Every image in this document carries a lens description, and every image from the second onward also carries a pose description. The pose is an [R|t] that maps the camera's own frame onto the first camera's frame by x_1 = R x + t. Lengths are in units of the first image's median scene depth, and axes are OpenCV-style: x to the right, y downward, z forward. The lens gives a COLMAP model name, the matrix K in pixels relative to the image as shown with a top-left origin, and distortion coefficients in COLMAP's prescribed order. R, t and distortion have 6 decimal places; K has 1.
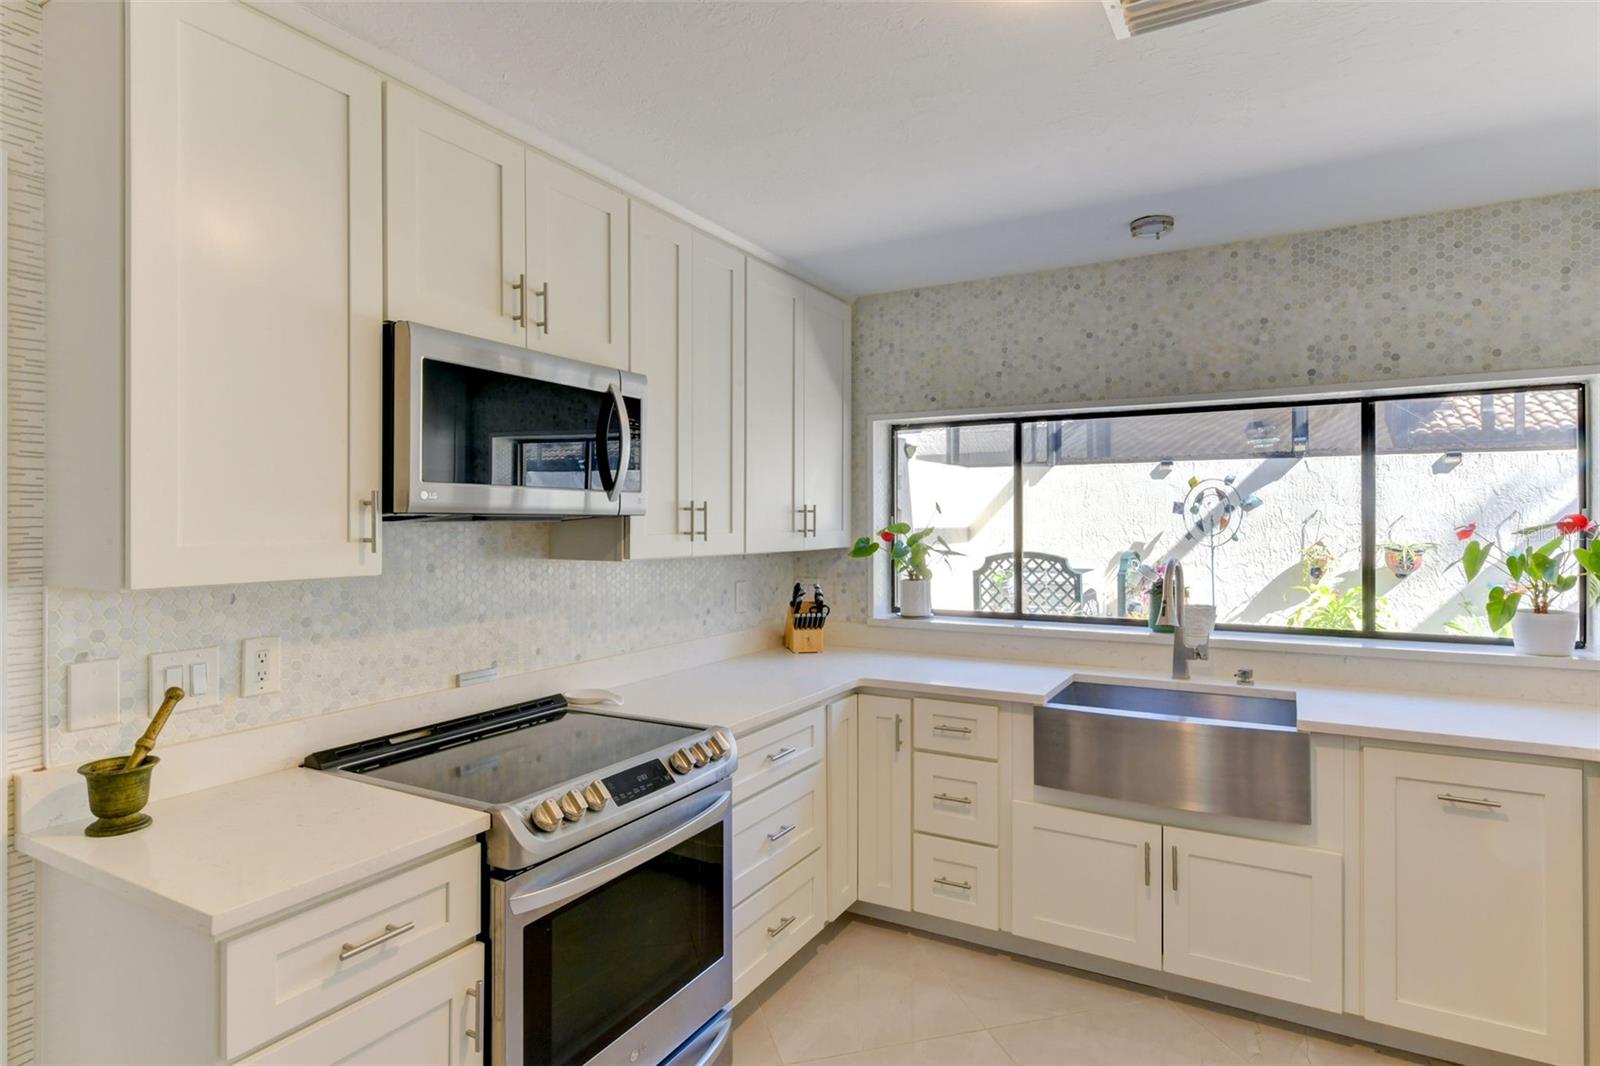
lens RADIAL K [[859.9, 0, 803.1], [0, 859.9, 521.1], [0, 0, 1]] dist [-0.000260, 0.000095]
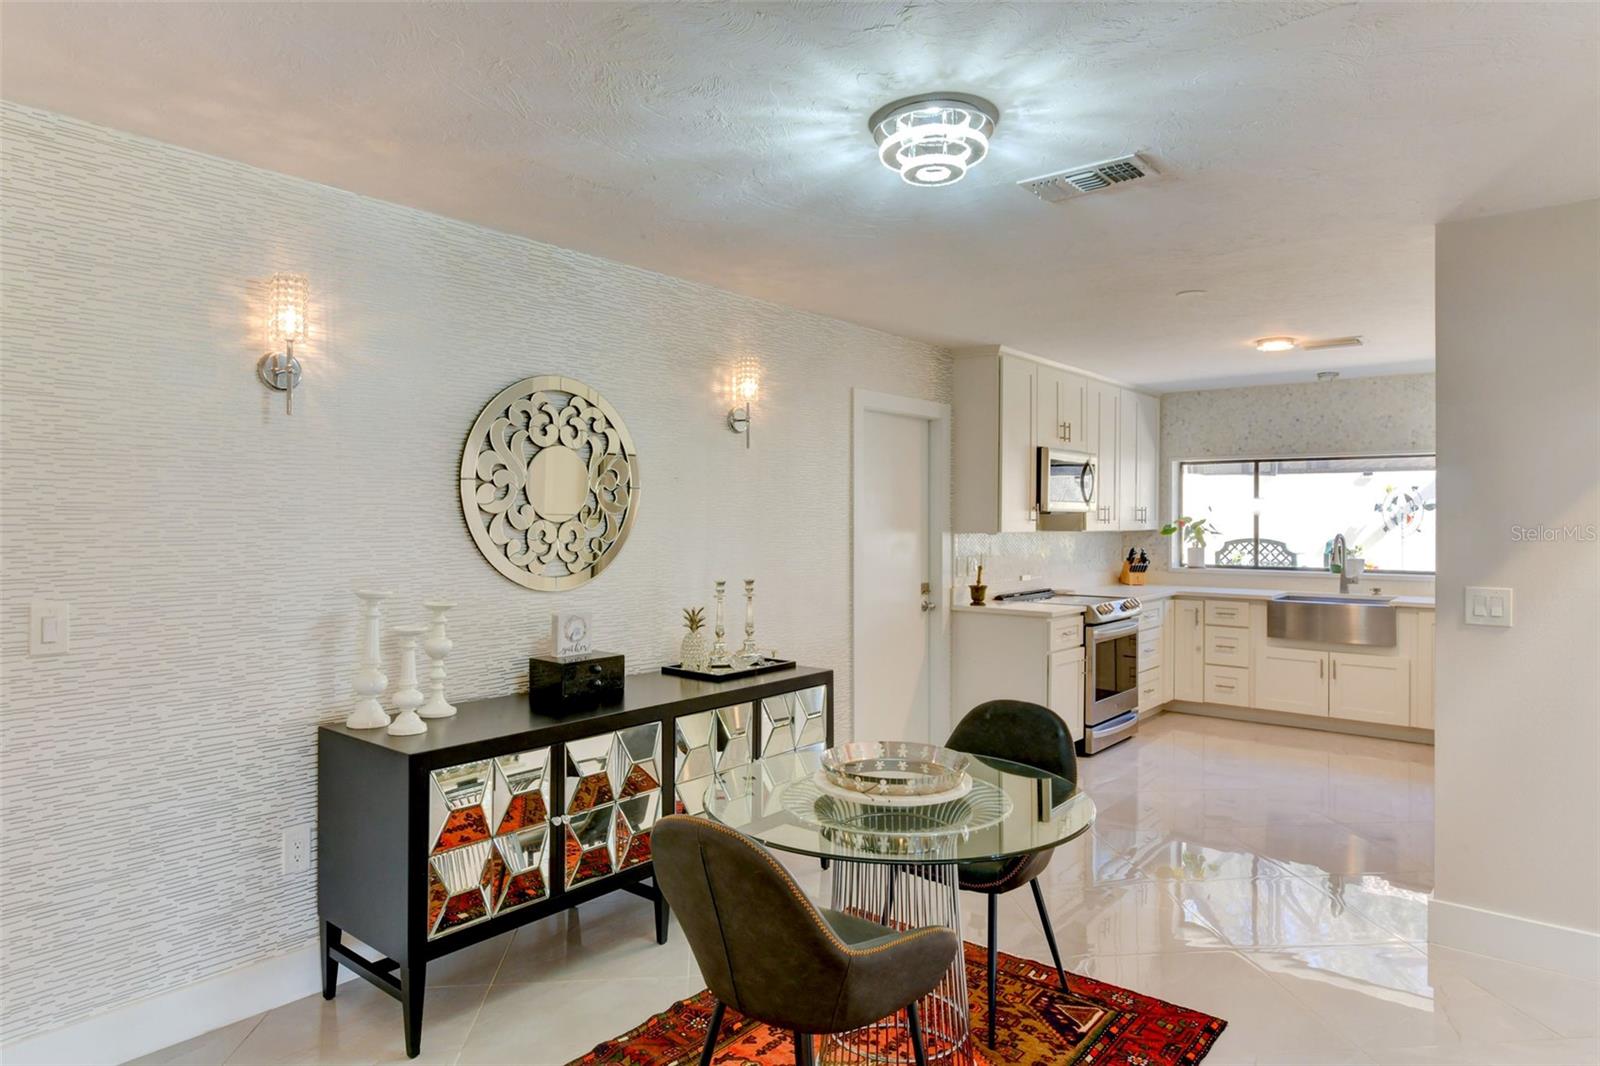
lens RADIAL K [[958.6, 0, 797.3], [0, 958.6, 519.0], [0, 0, 1]] dist [-0.000064, -0.000542]
pose [[0.984372, 0.005281, -0.176023, -0.415817], [-0.005182, 0.999986, 0.001023, 0.011458], [0.176026, -0.000095, 0.984385, -1.393459]]
